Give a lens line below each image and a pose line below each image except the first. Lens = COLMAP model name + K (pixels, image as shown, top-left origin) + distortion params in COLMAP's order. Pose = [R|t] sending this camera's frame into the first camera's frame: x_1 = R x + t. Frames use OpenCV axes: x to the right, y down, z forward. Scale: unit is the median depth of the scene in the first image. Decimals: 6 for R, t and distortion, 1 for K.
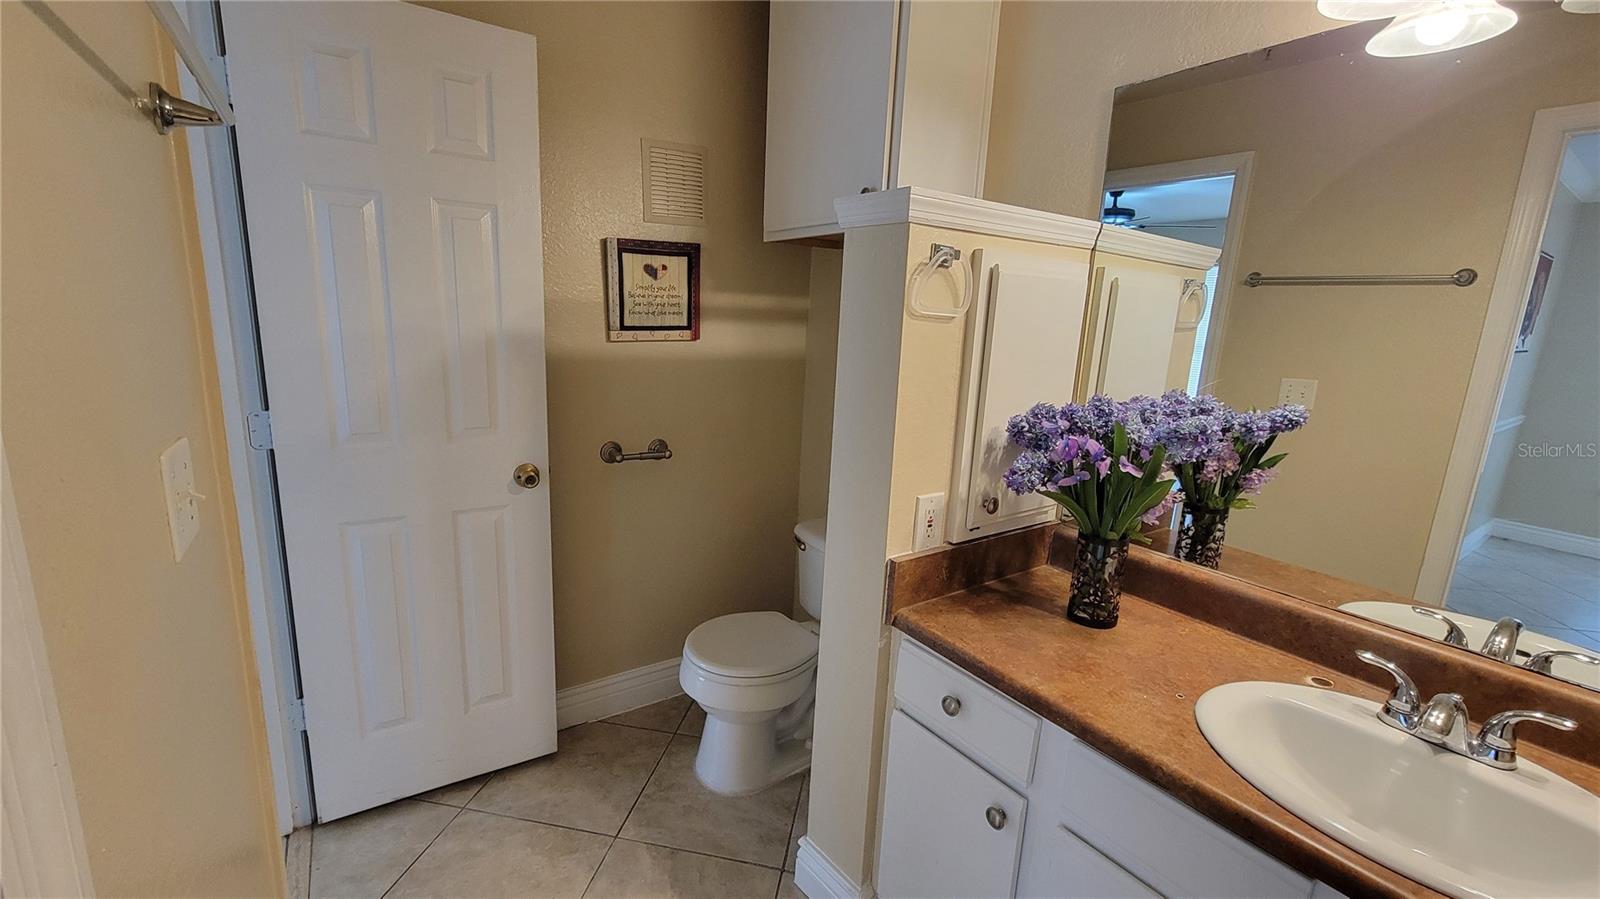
lens RADIAL K [[651.6, 0, 790.6], [0, 651.6, 451.0], [0, 0, 1]] dist [-0.001428, -0.001023]
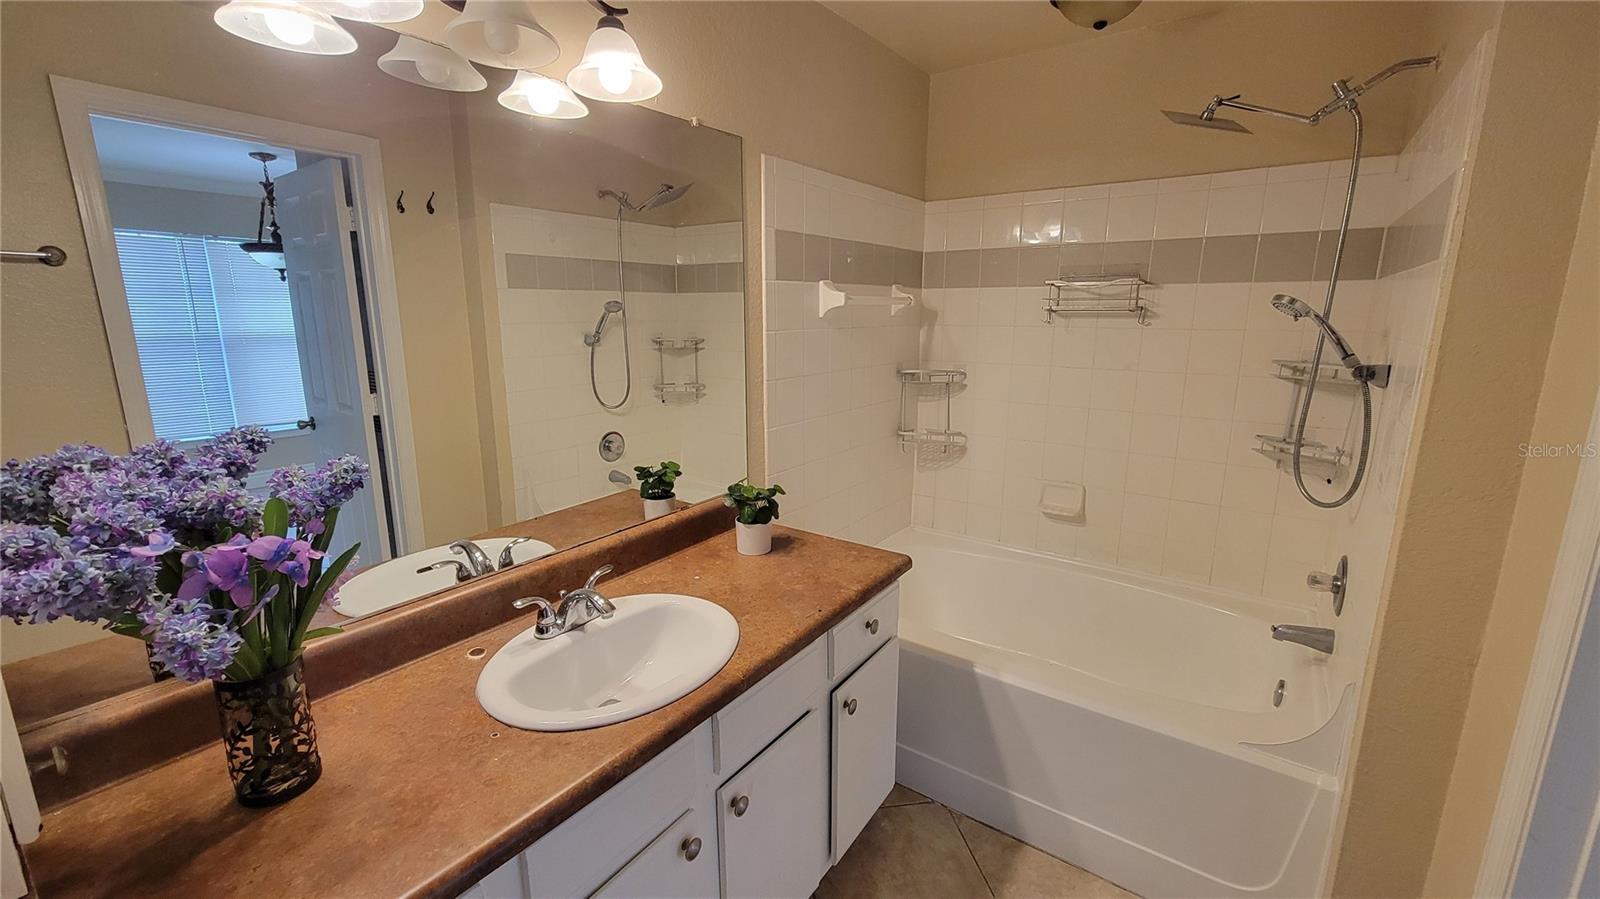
lens RADIAL K [[652.0, 0, 791.3], [0, 652.0, 451.3], [0, 0, 1]] dist [-0.005035, 0.002965]
pose [[-0.332064, -0.240992, 0.911952, -0.279293], [0.177057, 0.933702, 0.311210, -0.203761], [-0.926490, 0.264809, -0.267379, 0.650479]]
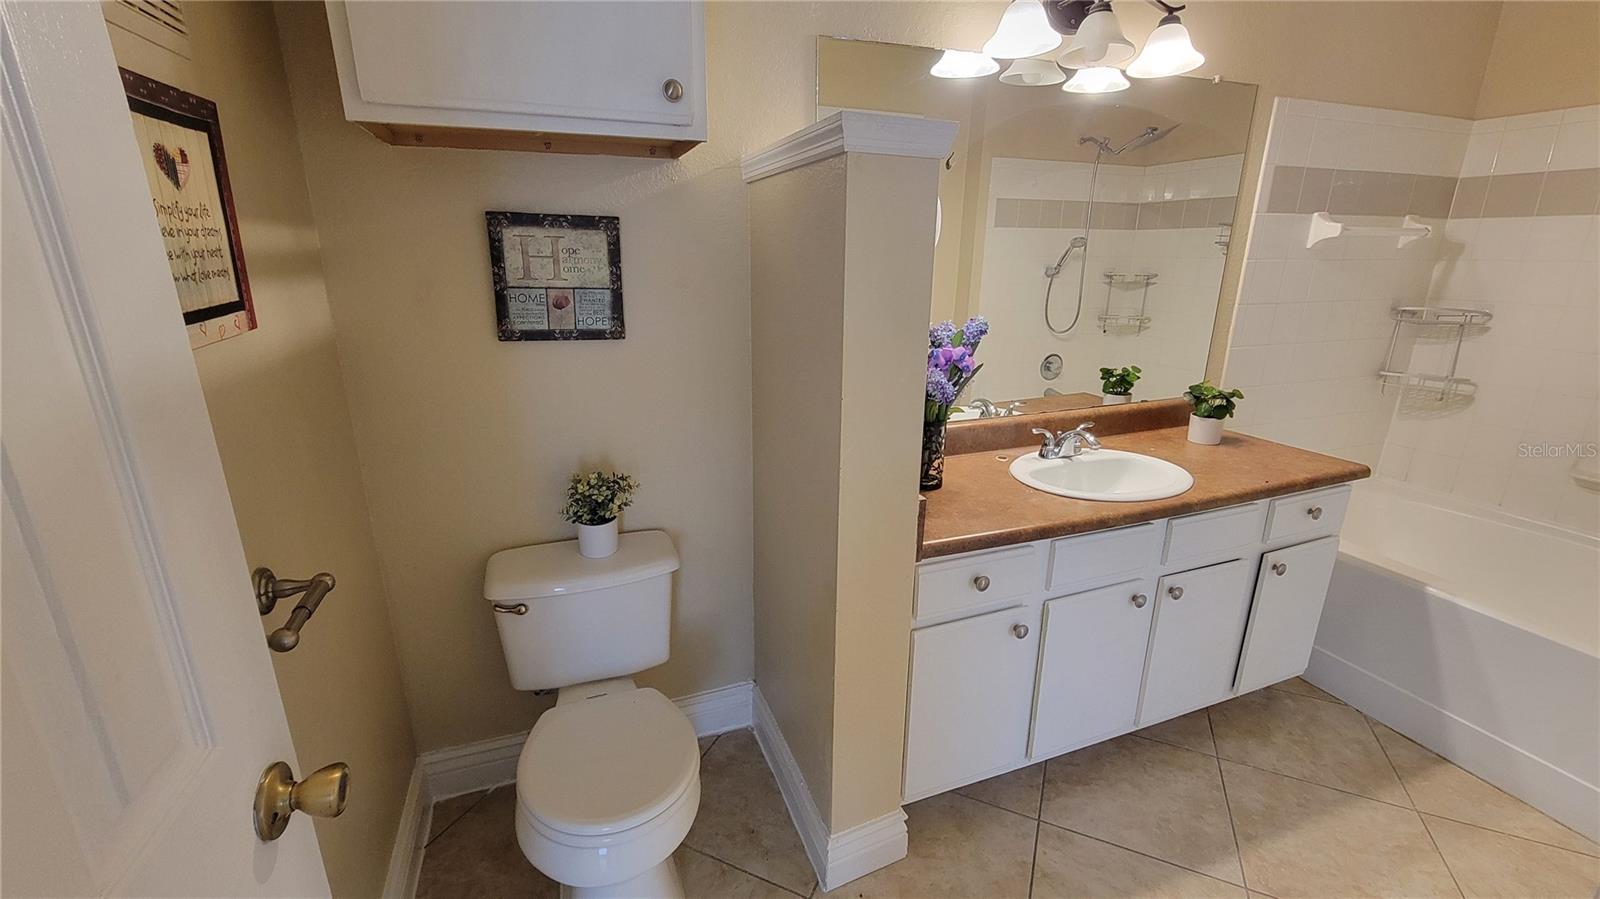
lens RADIAL K [[651.6, 0, 790.6], [0, 651.6, 451.0], [0, 0, 1]] dist [-0.001428, -0.001023]
pose [[0.243482, -0.320934, 0.915269, -0.872433], [0.204309, 0.939466, 0.275067, -0.248859], [-0.948142, 0.120024, 0.294313, 0.940637]]
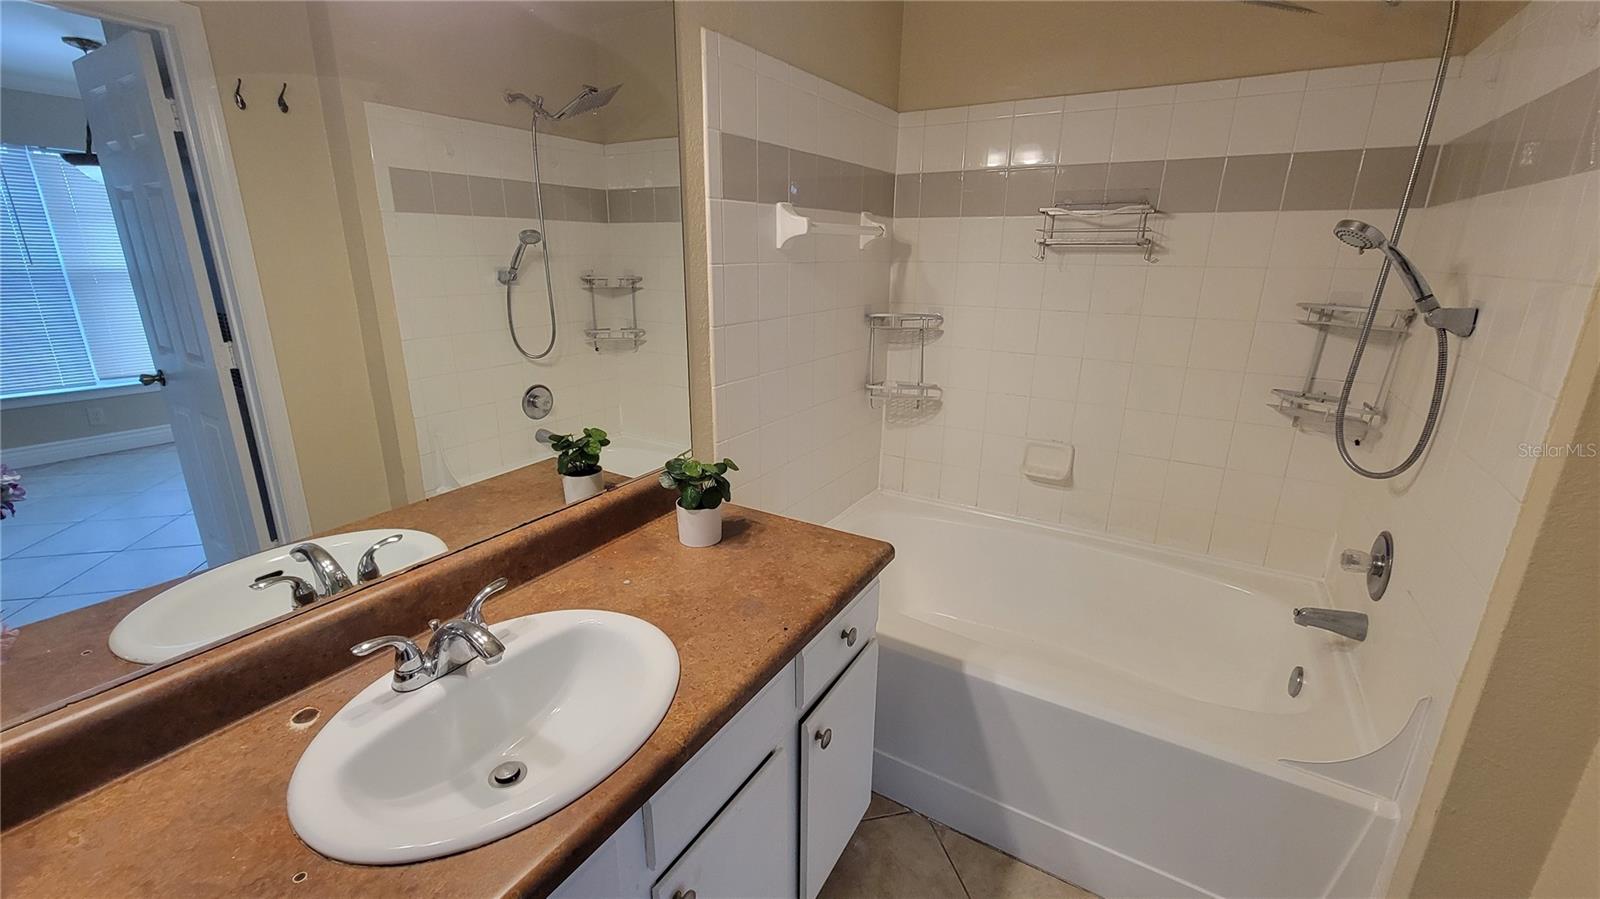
lens RADIAL K [[652.0, 0, 791.3], [0, 652.0, 451.3], [0, 0, 1]] dist [-0.005035, 0.002965]
pose [[-0.400393, -0.311955, 0.861608, -0.004364], [0.160150, 0.901974, 0.400992, -0.147276], [-0.902240, 0.298541, -0.311185, 0.566806]]
